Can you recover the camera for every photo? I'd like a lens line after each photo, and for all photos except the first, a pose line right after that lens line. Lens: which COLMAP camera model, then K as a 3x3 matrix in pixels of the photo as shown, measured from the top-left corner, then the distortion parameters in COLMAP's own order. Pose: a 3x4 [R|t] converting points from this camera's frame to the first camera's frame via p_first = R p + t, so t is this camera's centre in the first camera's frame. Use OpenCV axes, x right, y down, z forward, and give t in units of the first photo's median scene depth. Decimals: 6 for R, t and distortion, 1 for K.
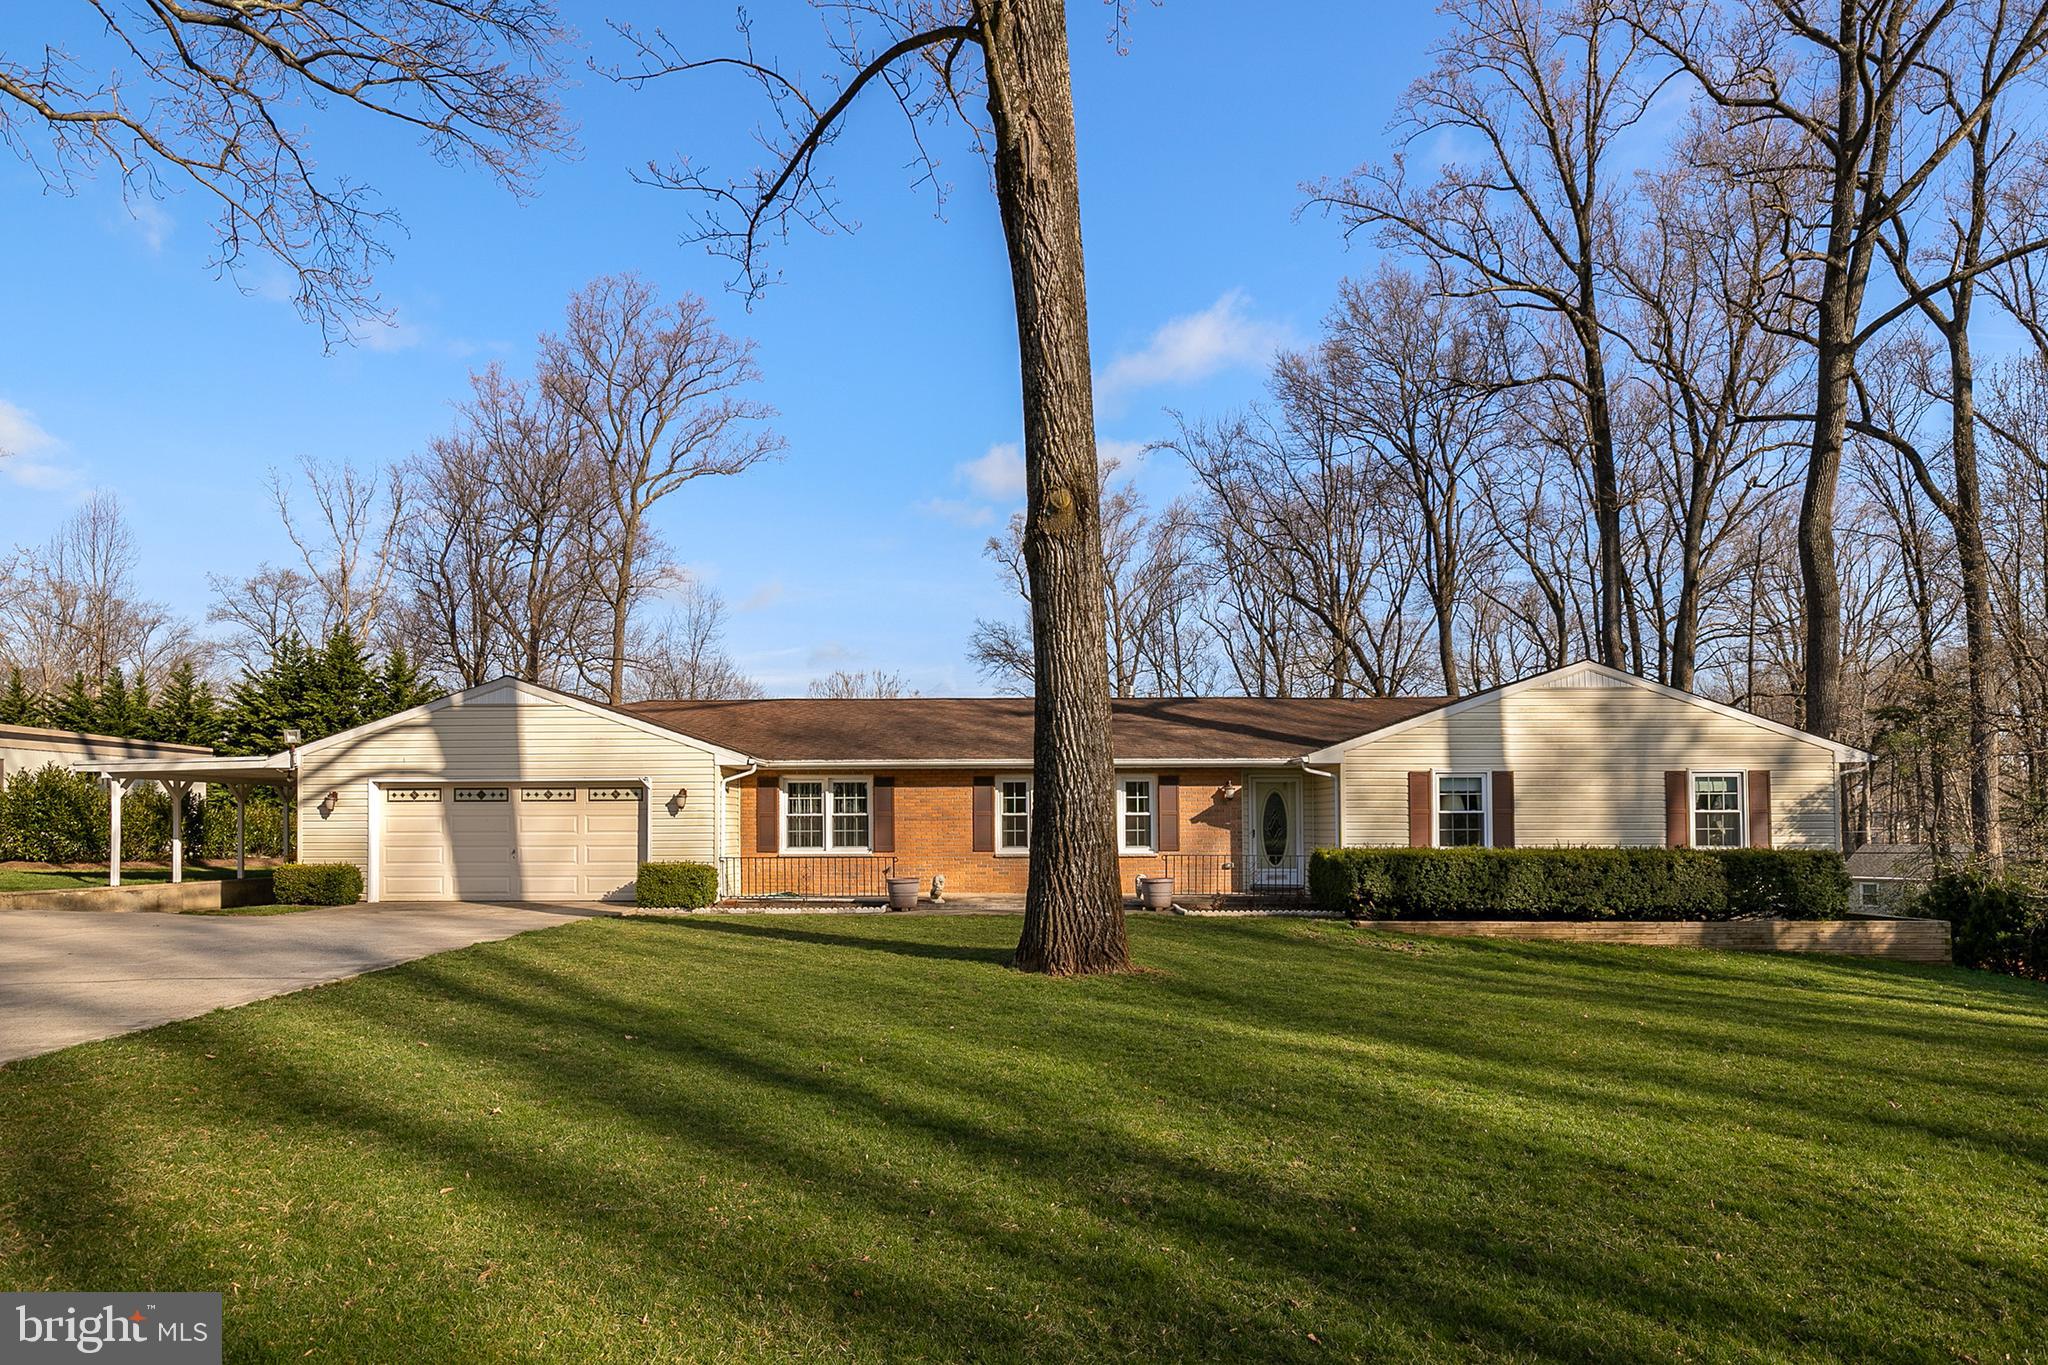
lens RADIAL K [[1190.5, 0, 1024.0], [0, 1190.5, 682.5], [0, 0, 1]] dist [-0.006164, -0.002043]
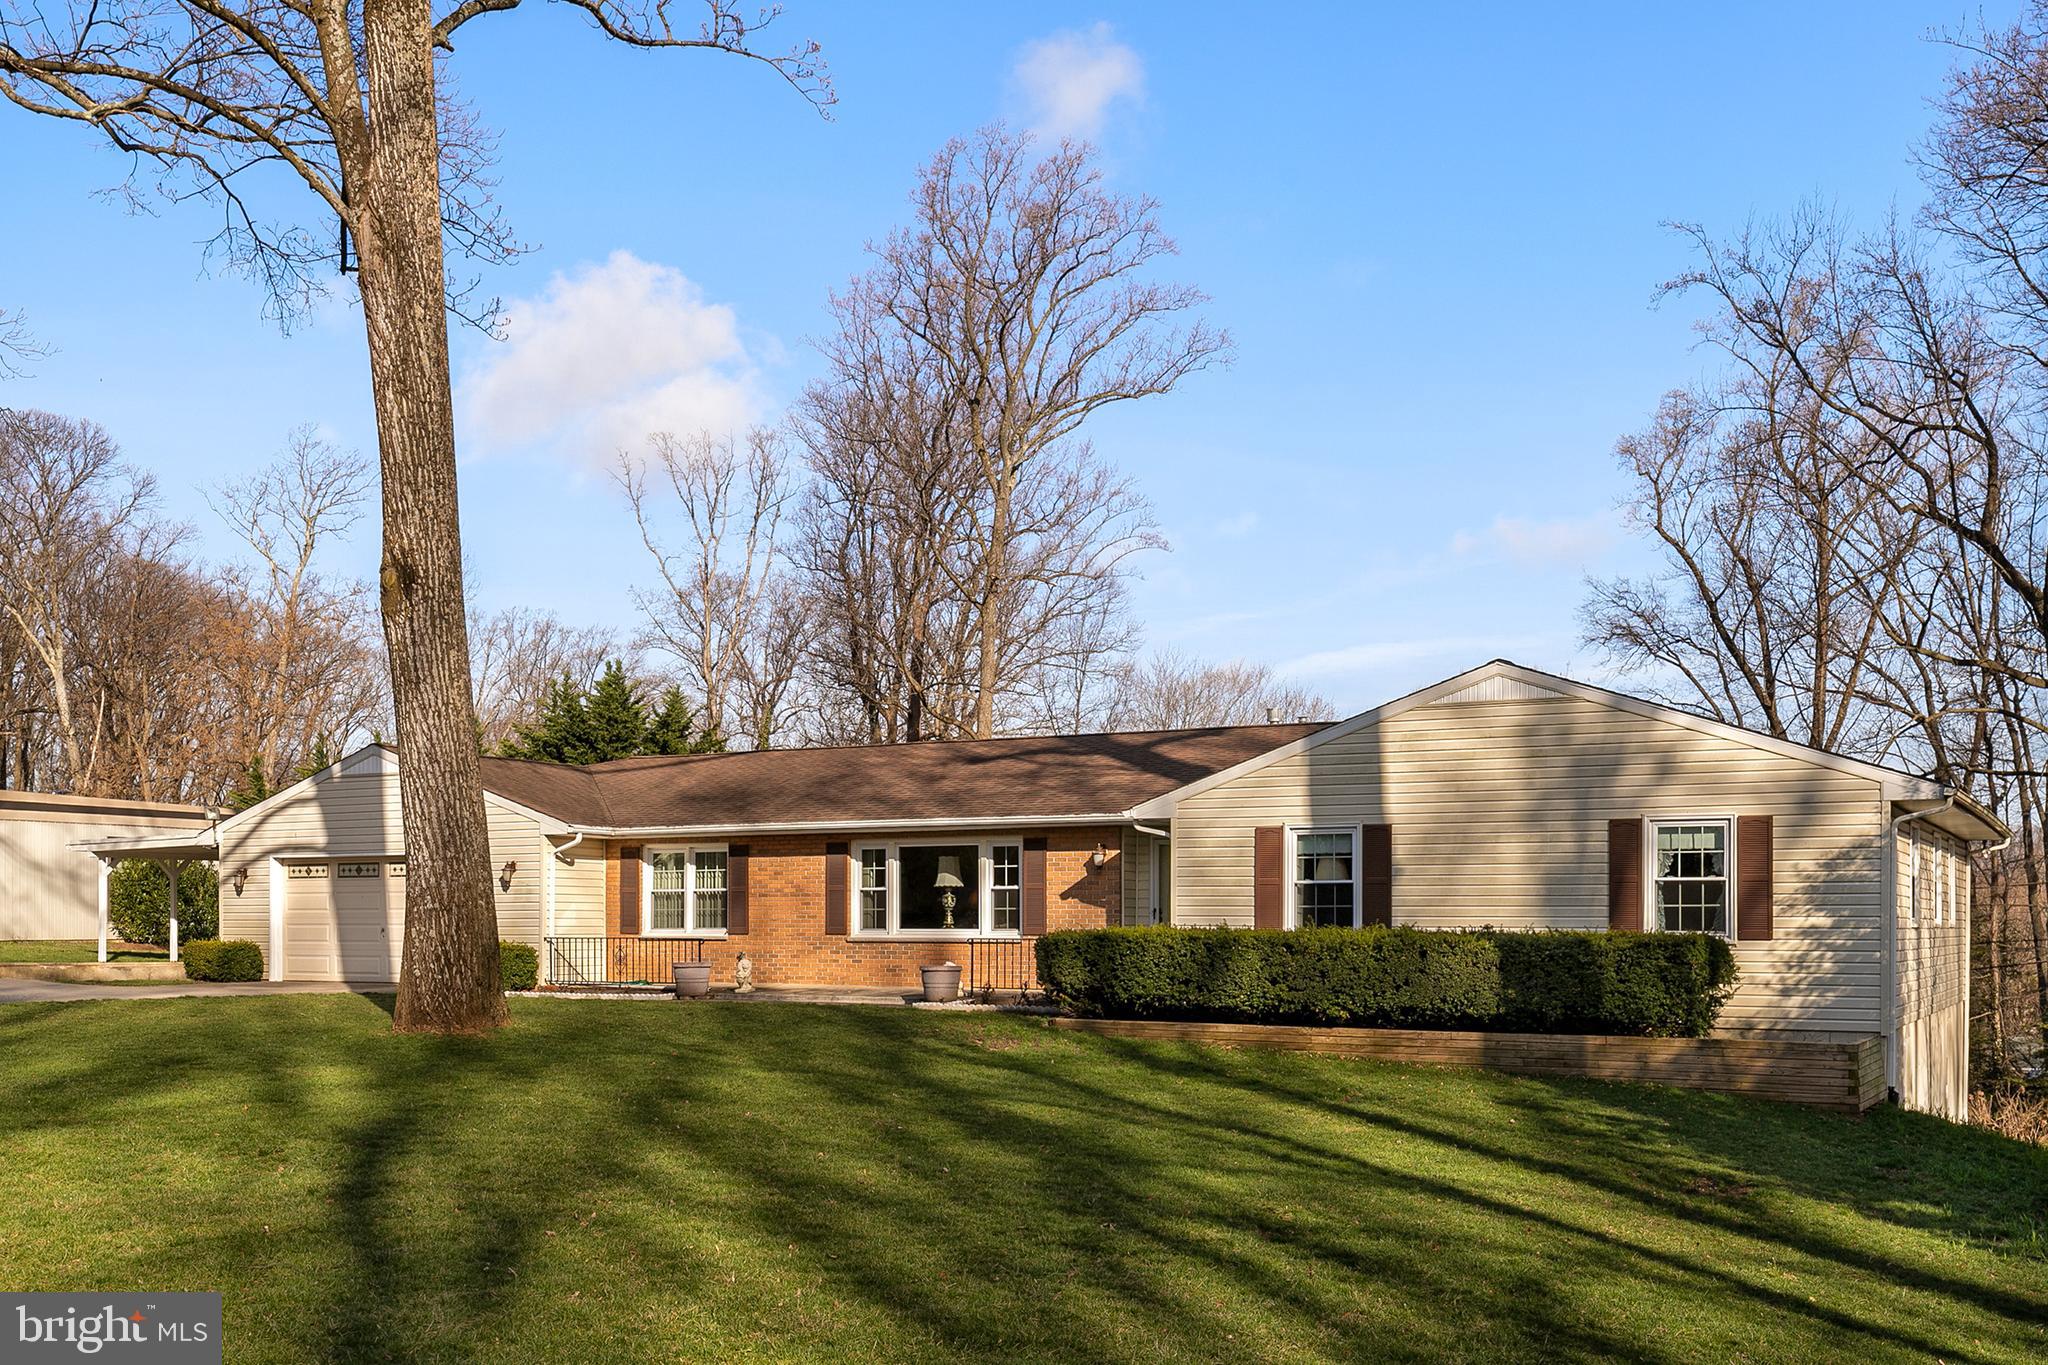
lens RADIAL K [[2063.9, 0, 1024.0], [0, 2063.9, 682.5], [0, 0, 1]] dist [0.002154, 0.006114]
pose [[0.874312, -0.052473, -0.482519, 0.812348], [0.052853, 0.998520, -0.012819, -0.005813], [0.482478, -0.014295, 0.875792, -0.184466]]
